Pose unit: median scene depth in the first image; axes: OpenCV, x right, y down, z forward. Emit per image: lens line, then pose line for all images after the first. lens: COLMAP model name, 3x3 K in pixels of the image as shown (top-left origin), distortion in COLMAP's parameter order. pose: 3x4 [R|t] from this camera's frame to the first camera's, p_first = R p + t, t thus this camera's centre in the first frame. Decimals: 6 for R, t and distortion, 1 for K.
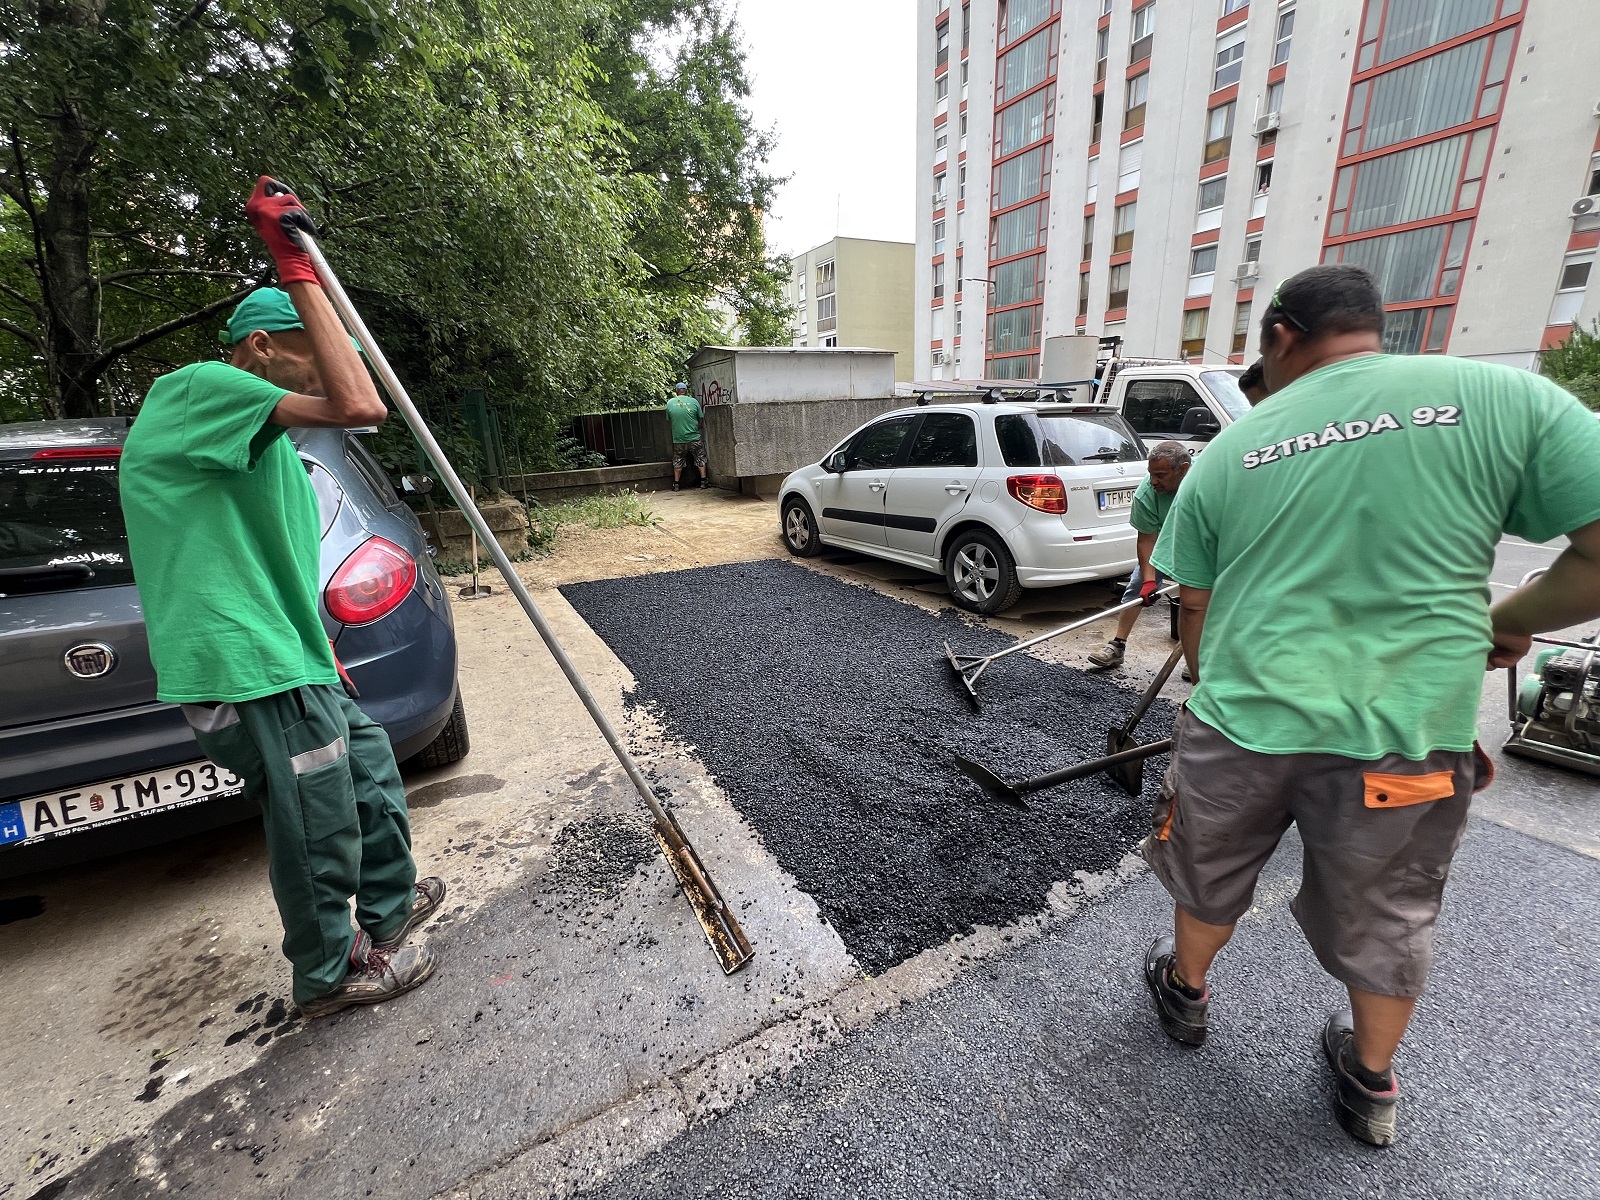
lens RADIAL K [[644.9, 0, 799.2], [0, 644.9, 603.6], [0, 0, 1]] dist [-0.001708, -0.000133]
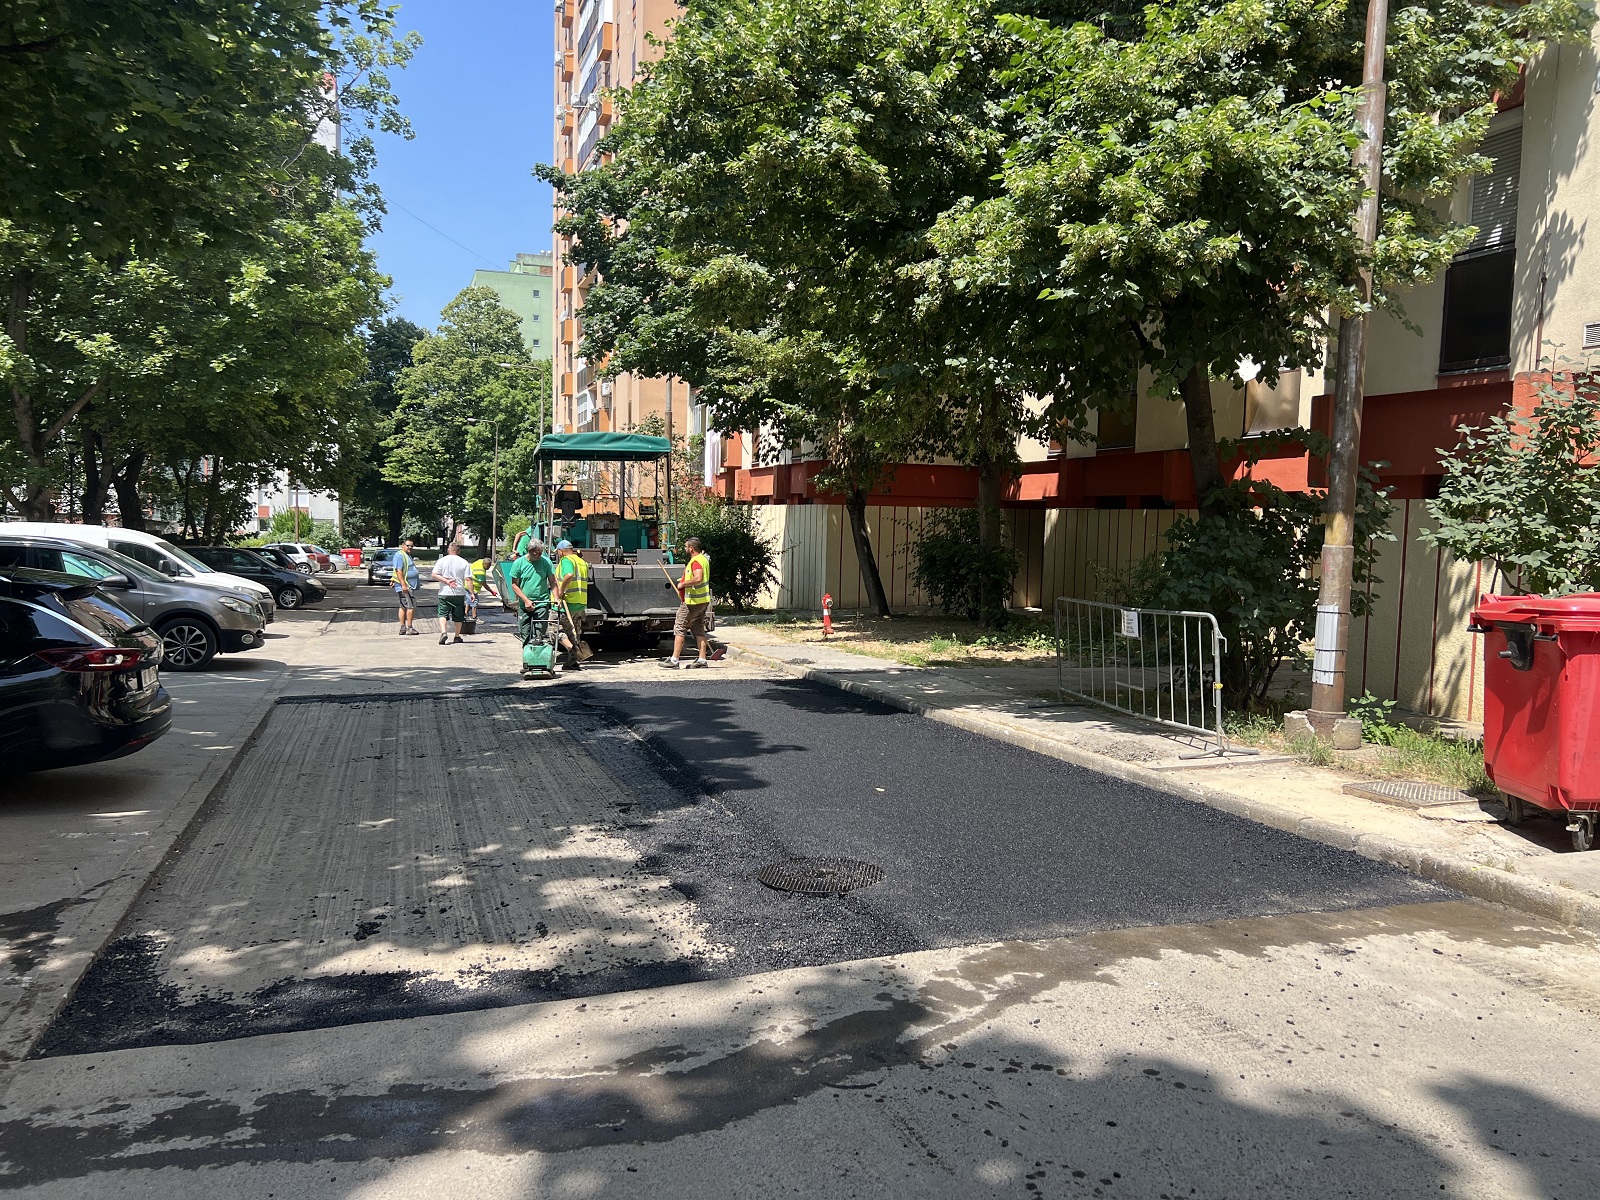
lens RADIAL K [[1210.8, 0, 798.4], [0, 1210.8, 603.5], [0, 0, 1]] dist [0.001440, 0.000082]
pose [[0.171301, -0.020296, 0.985010, -1.577362], [0.248884, 0.968252, -0.023332, 0.258567], [-0.953264, 0.249149, 0.170914, -0.819859]]
